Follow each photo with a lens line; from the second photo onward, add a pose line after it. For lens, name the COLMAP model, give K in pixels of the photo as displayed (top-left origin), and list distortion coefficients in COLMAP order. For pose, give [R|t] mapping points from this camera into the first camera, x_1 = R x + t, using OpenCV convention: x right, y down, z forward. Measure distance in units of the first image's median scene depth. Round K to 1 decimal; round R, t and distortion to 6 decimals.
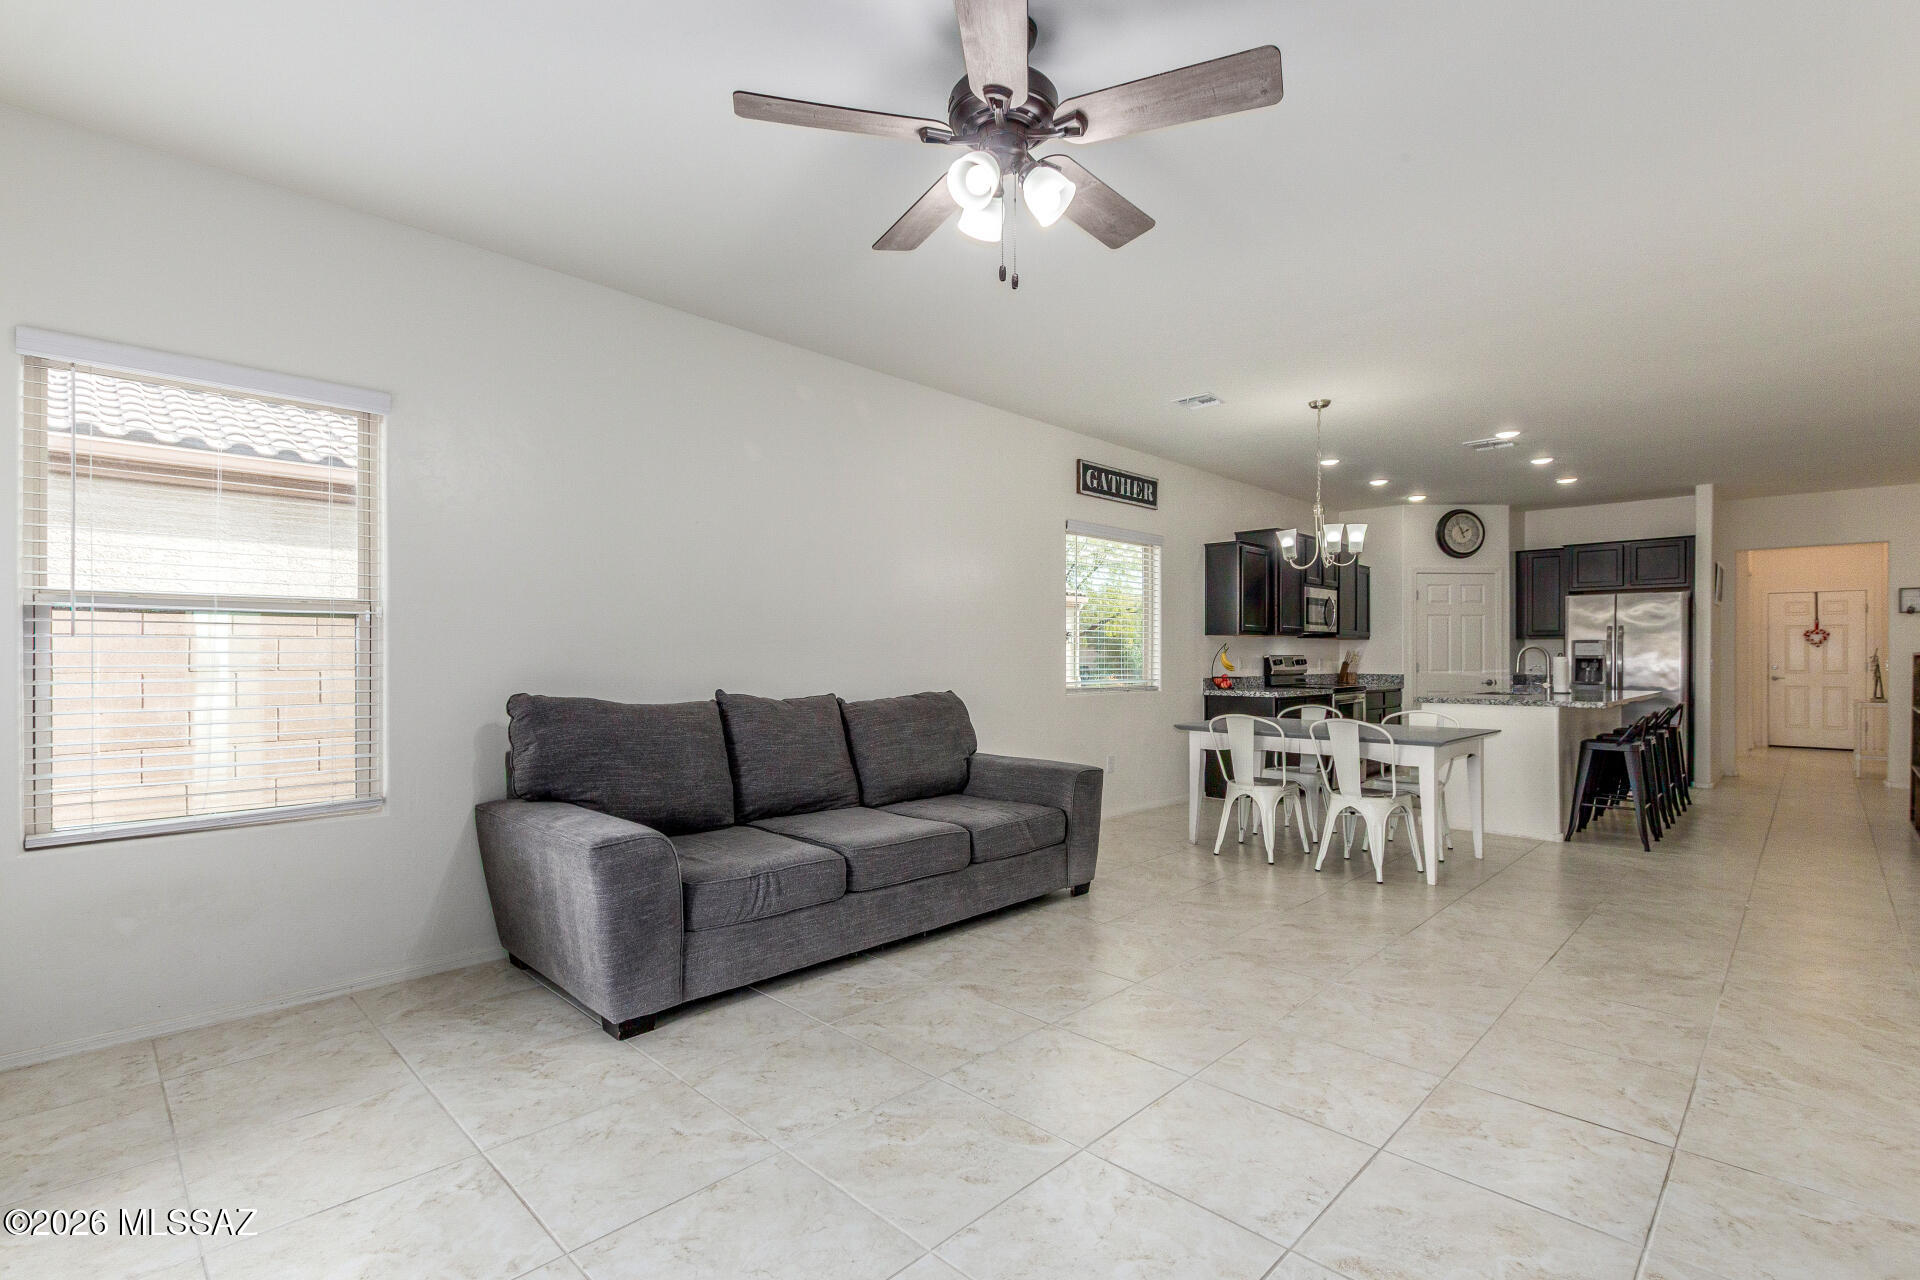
lens RADIAL K [[890.9, 0, 960.1], [0, 890.9, 652.0], [0, 0, 1]] dist [-0.002403, 0.000023]
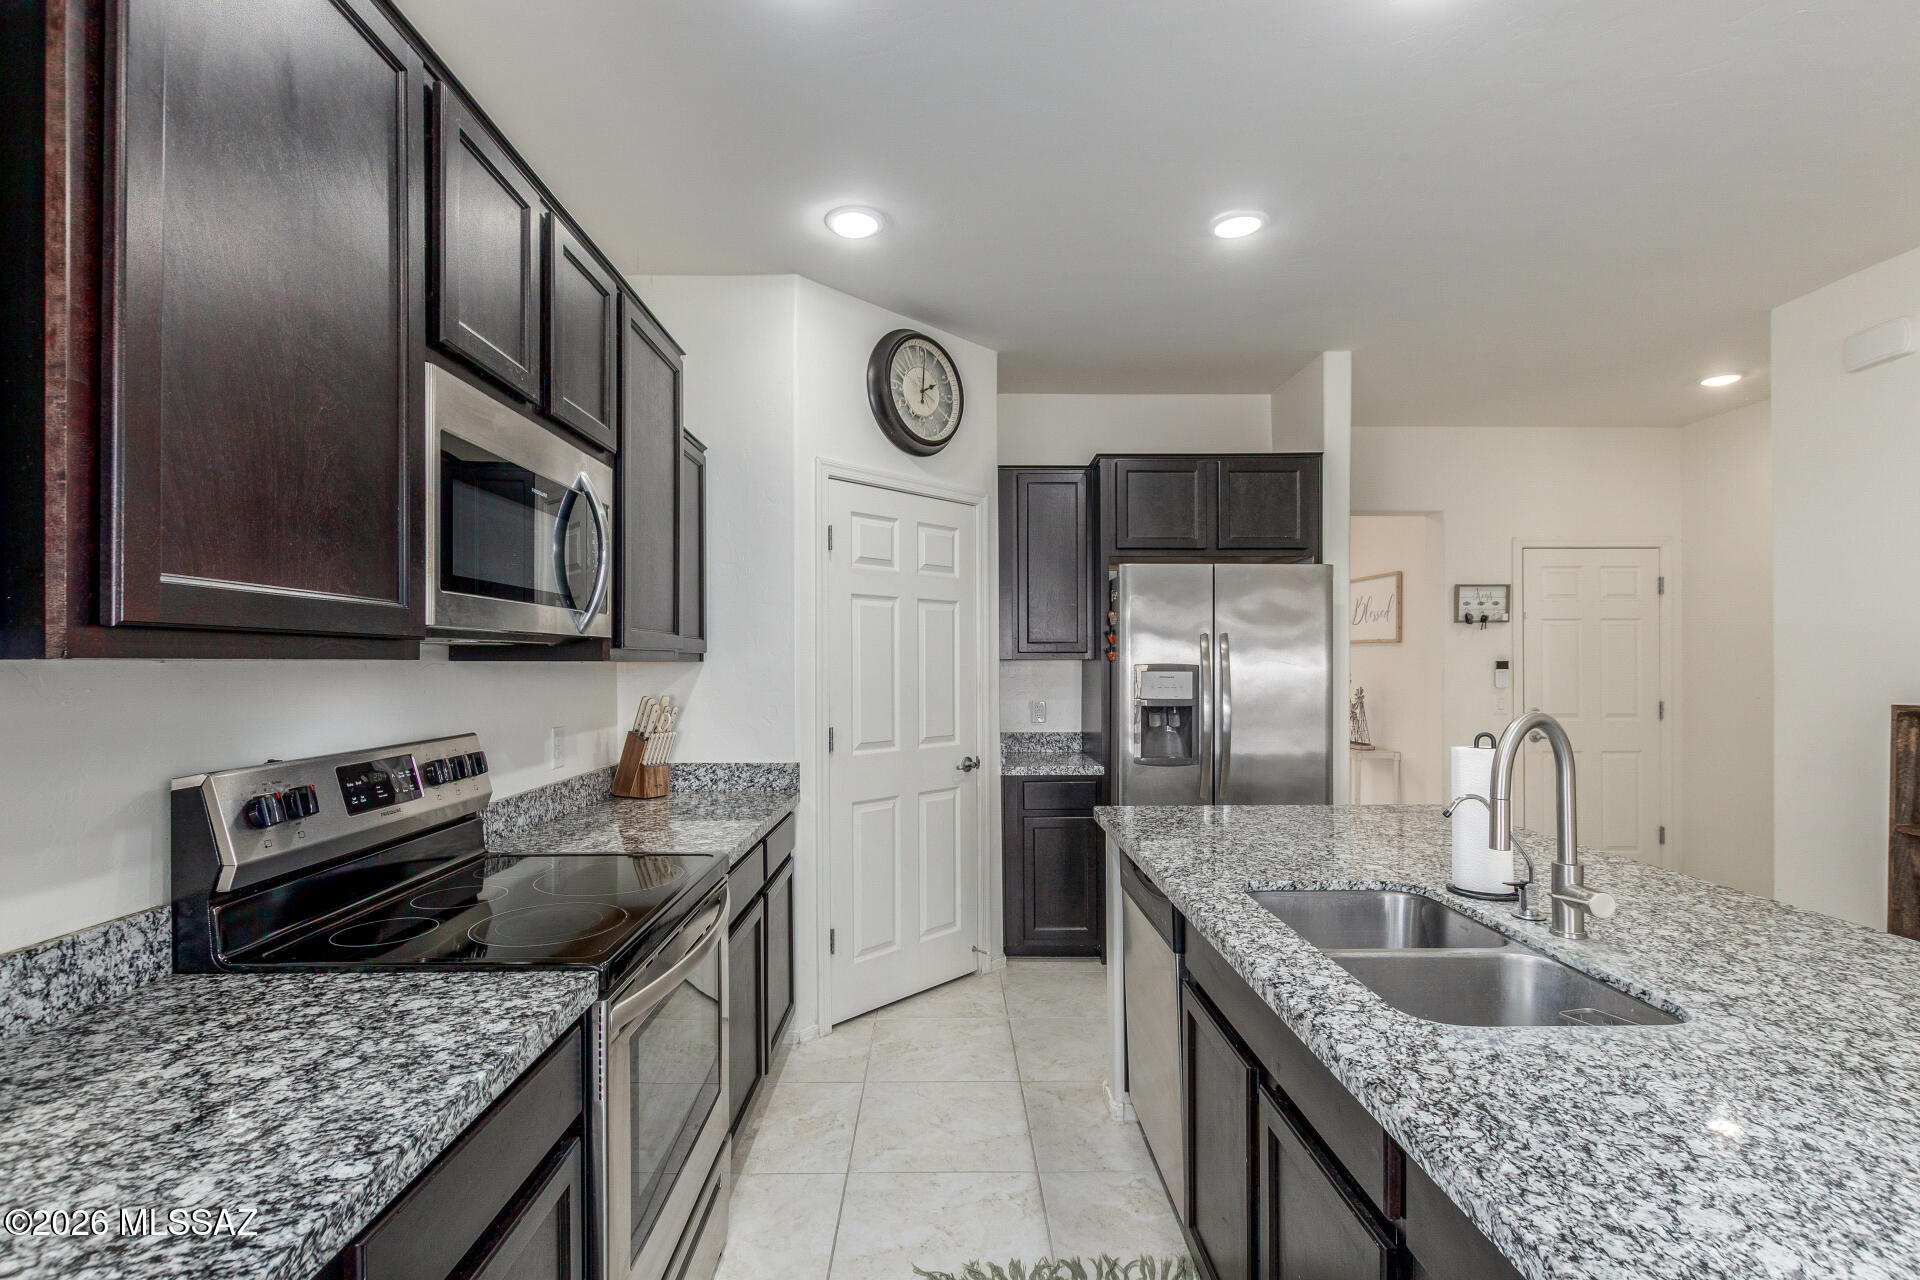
lens RADIAL K [[890.9, 0, 956.2], [0, 890.9, 648.2], [0, 0, 1]] dist [-0.002403, 0.000023]
pose [[0.710878, 0.007206, 0.703279, 0.319212], [-0.002503, 0.999967, -0.007716, -0.017973], [-0.703311, 0.003725, 0.710872, 0.762677]]
